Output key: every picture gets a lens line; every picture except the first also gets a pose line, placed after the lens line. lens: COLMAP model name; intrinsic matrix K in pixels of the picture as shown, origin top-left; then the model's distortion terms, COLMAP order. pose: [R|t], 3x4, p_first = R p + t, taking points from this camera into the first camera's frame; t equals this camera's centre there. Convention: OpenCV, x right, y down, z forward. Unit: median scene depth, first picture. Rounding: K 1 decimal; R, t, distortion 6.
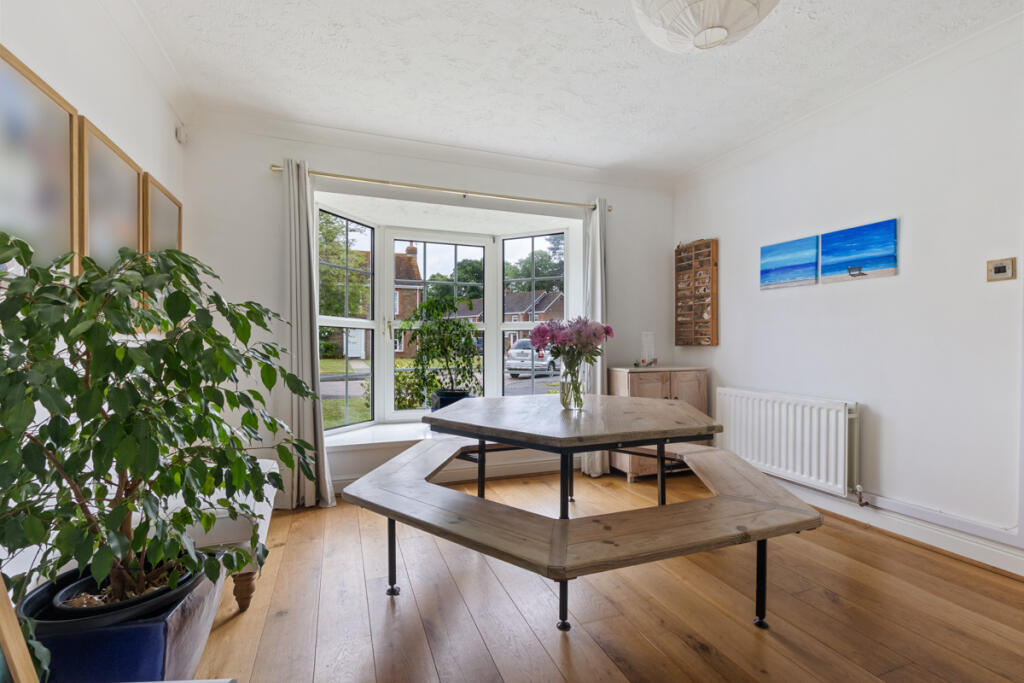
lens RADIAL K [[468.6, 0, 511.1], [0, 468.6, 345.9], [0, 0, 1]] dist [-0.001478, -0.000169]
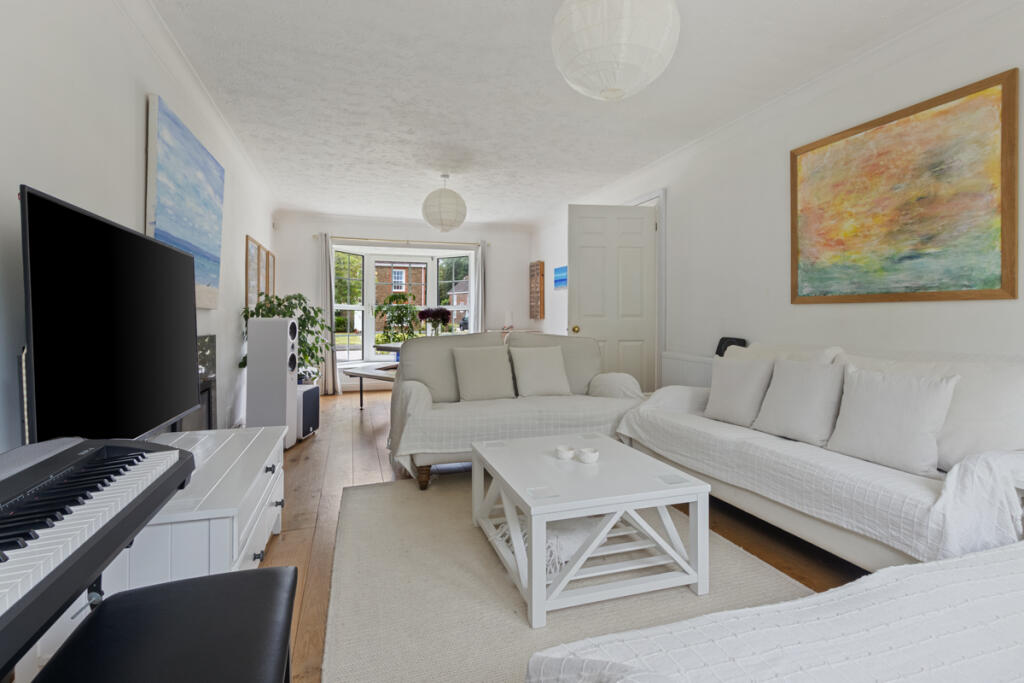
lens RADIAL K [[468.6, 0, 500.7], [0, 468.6, 310.8], [0, 0, 1]] dist [-0.001478, -0.000169]
pose [[0.998975, -0.005403, -0.044941, 0.393828], [0.004449, 0.999763, -0.021300, 0.008675], [0.045046, 0.021078, 0.998763, -0.981667]]
